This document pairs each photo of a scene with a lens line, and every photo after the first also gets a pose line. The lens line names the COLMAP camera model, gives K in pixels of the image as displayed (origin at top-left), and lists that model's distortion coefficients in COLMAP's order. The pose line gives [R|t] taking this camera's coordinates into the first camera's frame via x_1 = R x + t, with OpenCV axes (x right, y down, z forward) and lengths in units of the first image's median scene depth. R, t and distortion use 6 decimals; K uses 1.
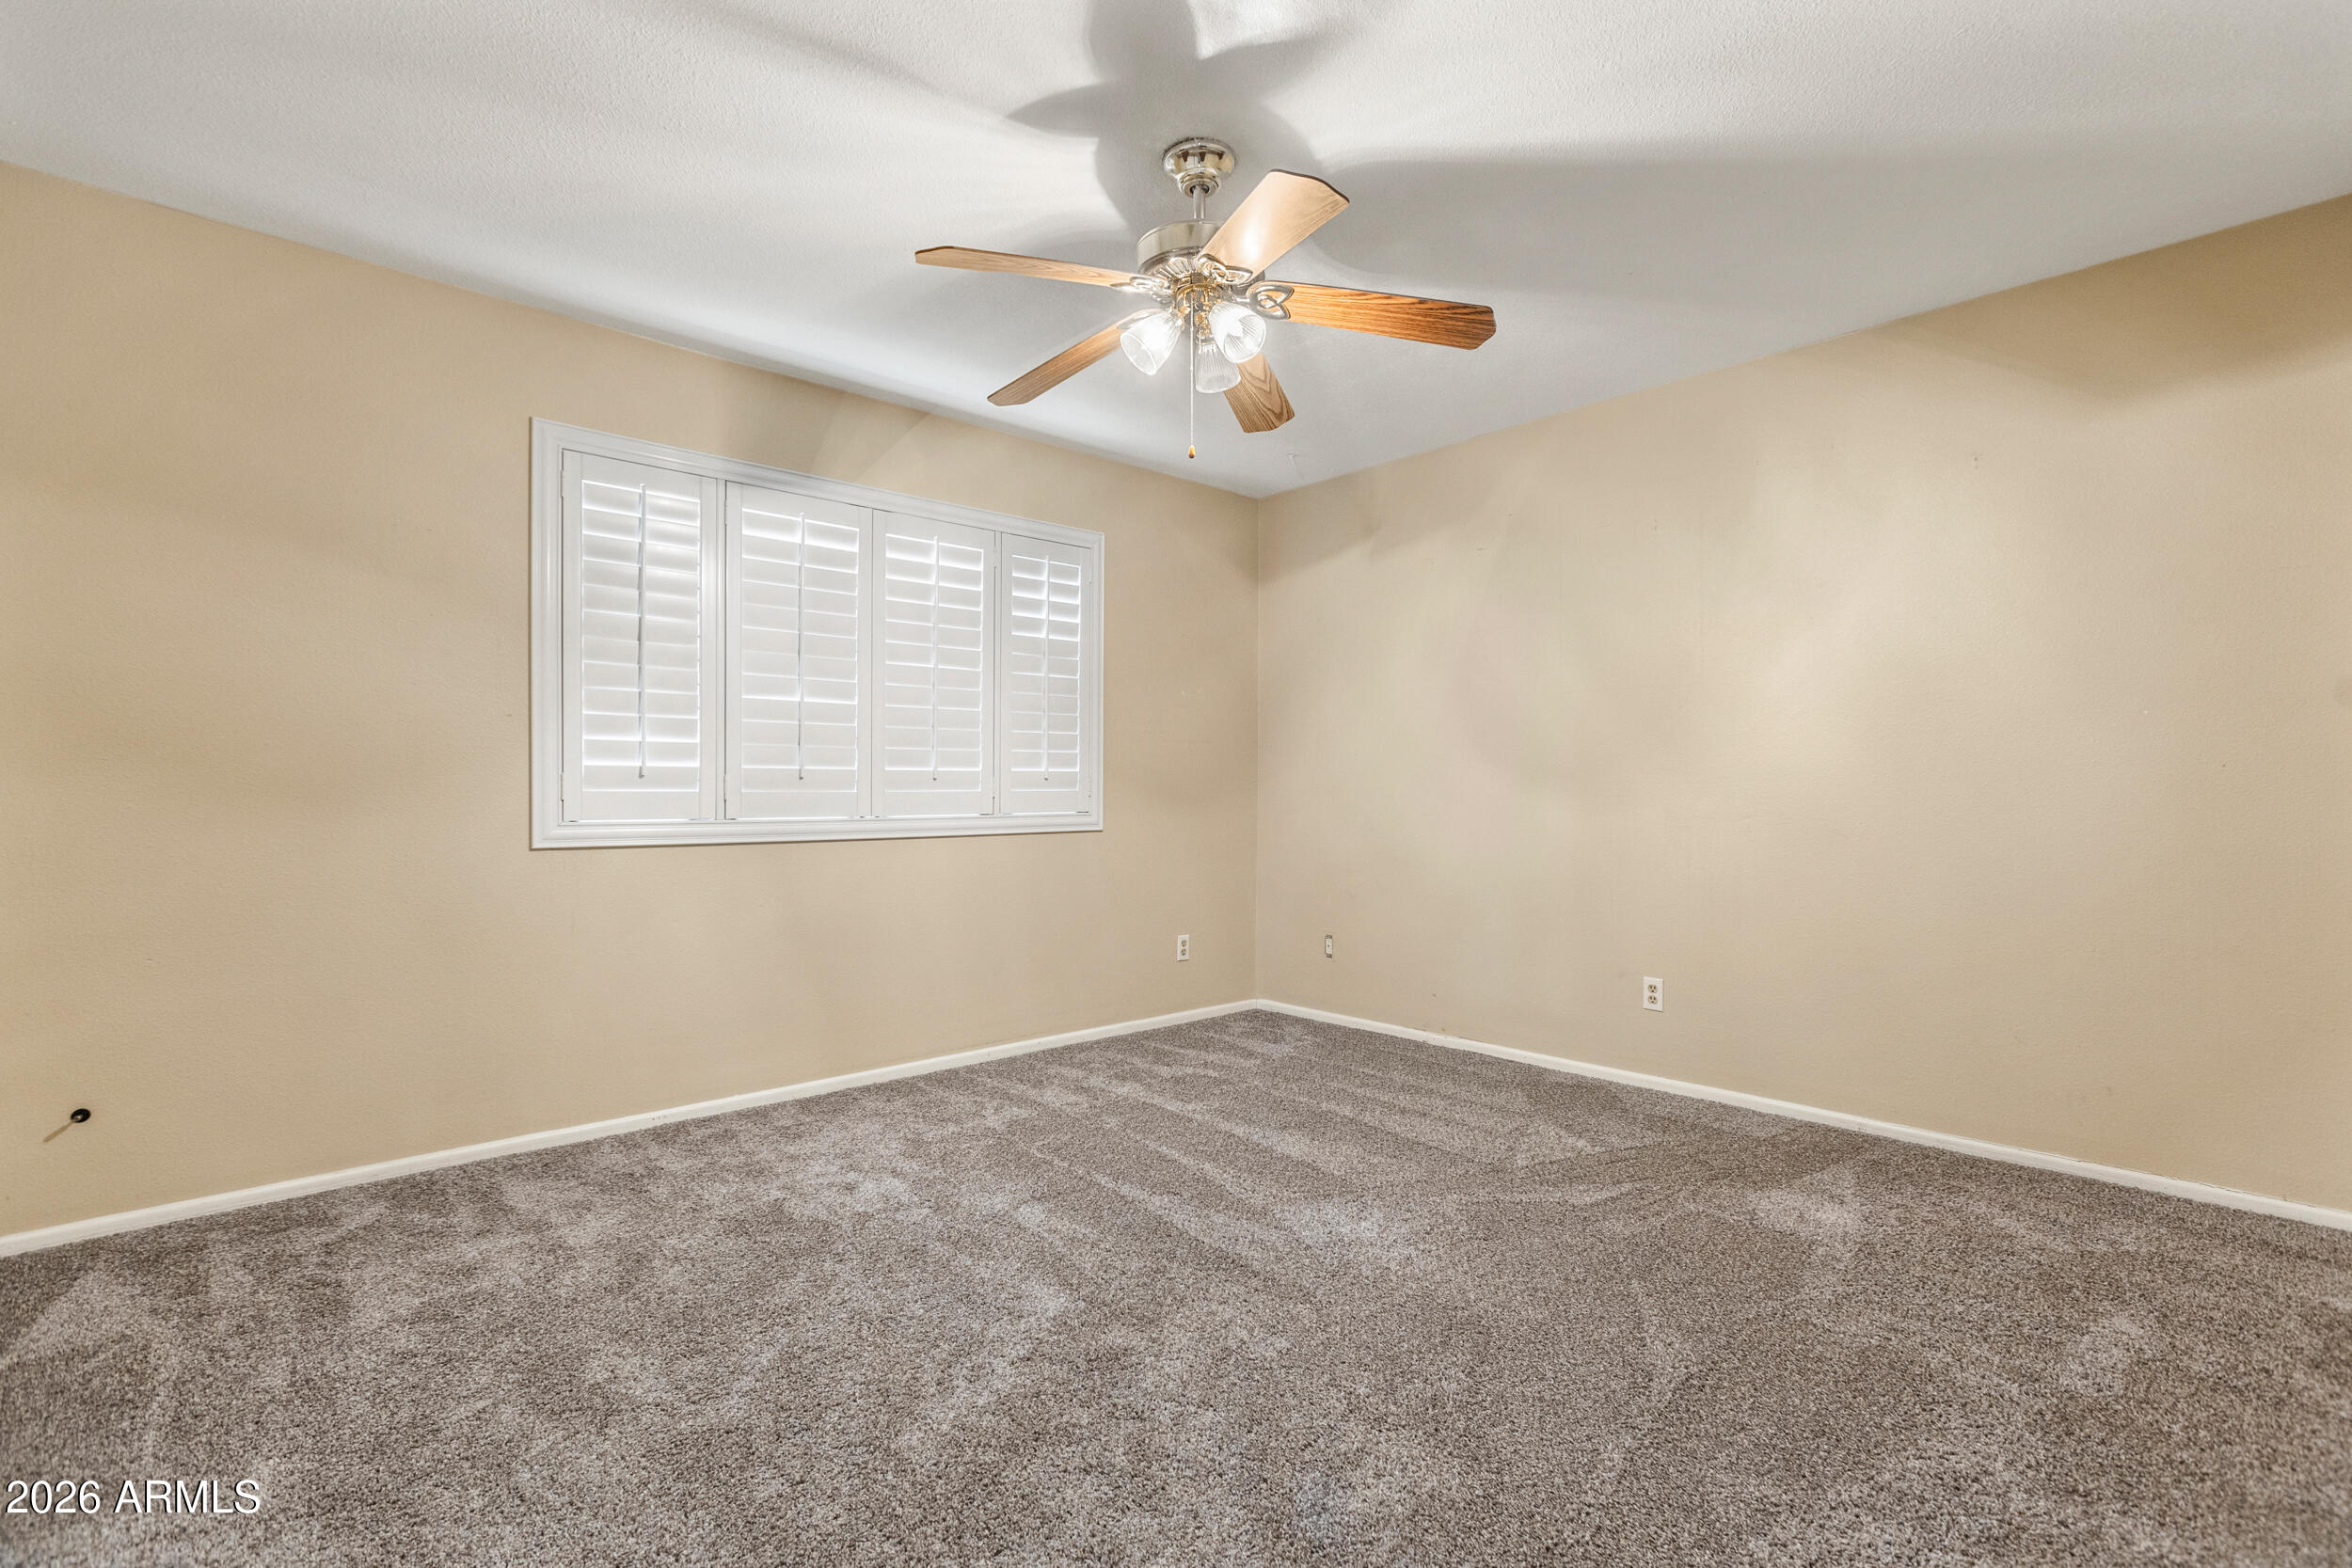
lens RADIAL K [[1062.8, 0, 1182.2], [0, 1062.8, 790.2], [0, 0, 1]] dist [0.004653, -0.001372]
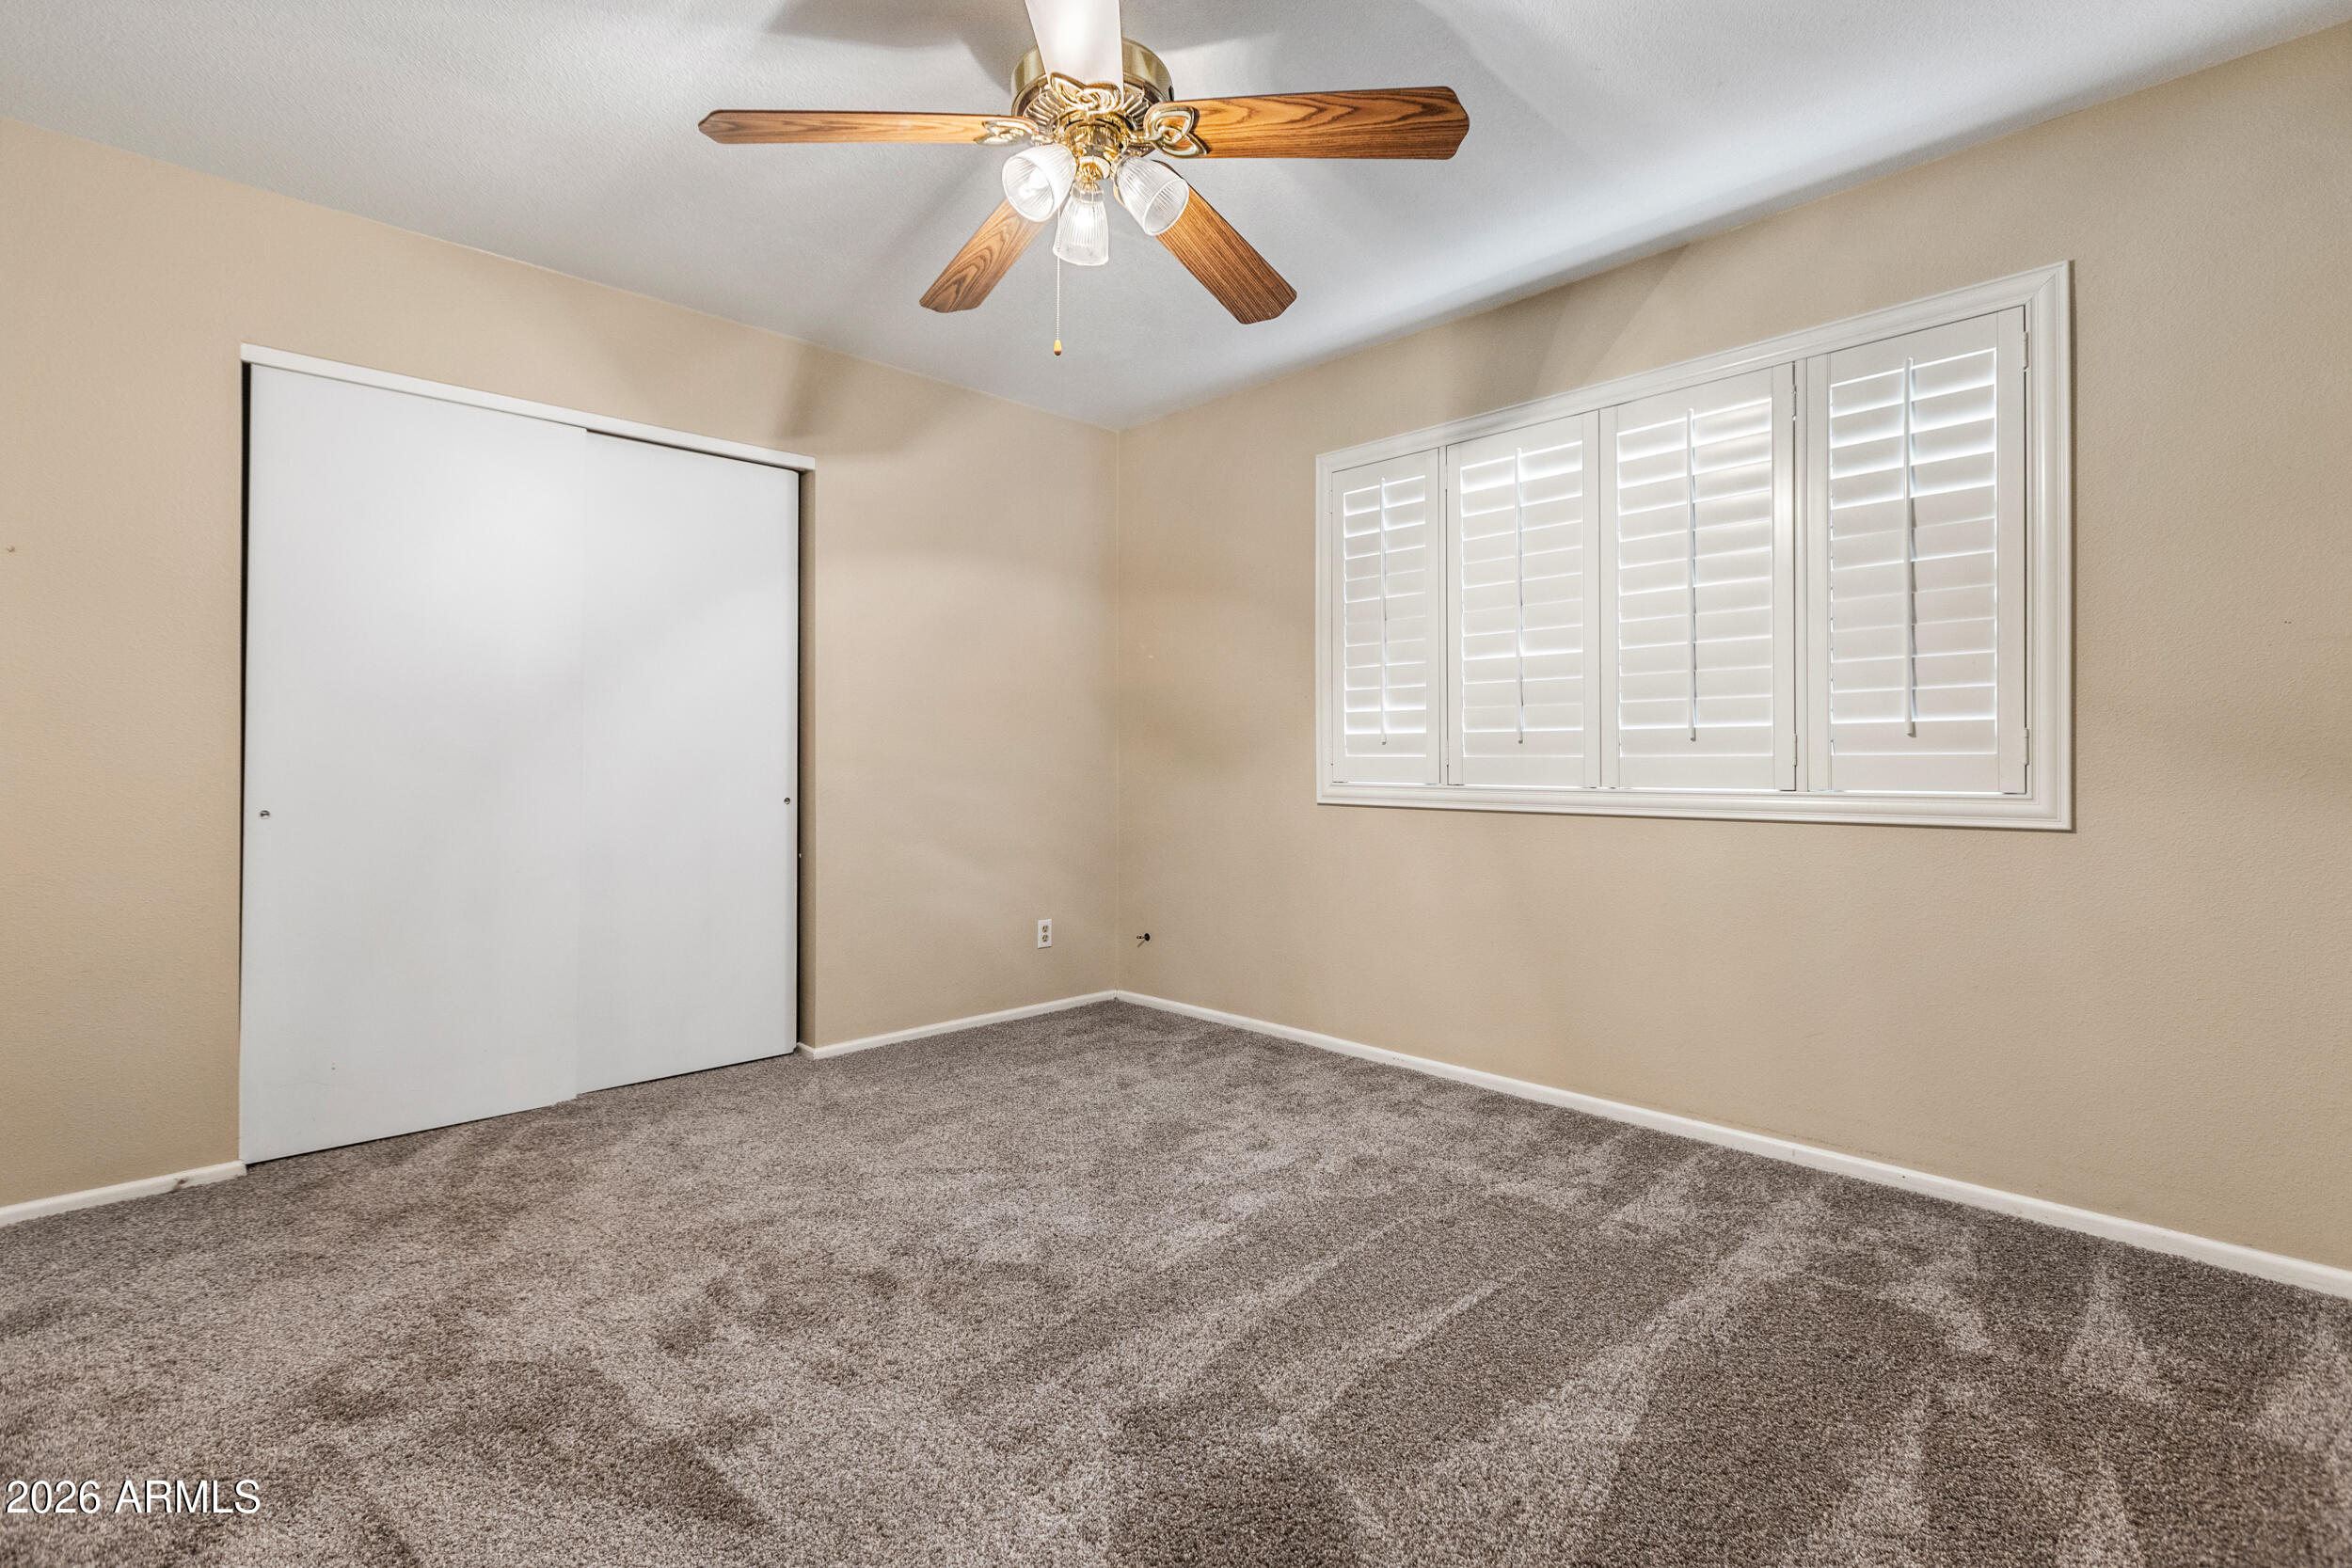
lens RADIAL K [[1106.1, 0, 1174.6], [0, 1106.1, 750.6], [0, 0, 1]] dist [0.020159, -0.000368]
pose [[0.033447, -0.007212, -0.999414, 0.577578], [0.001268, 0.999973, -0.007174, 0.002546], [0.999440, -0.001027, 0.033455, 0.682053]]
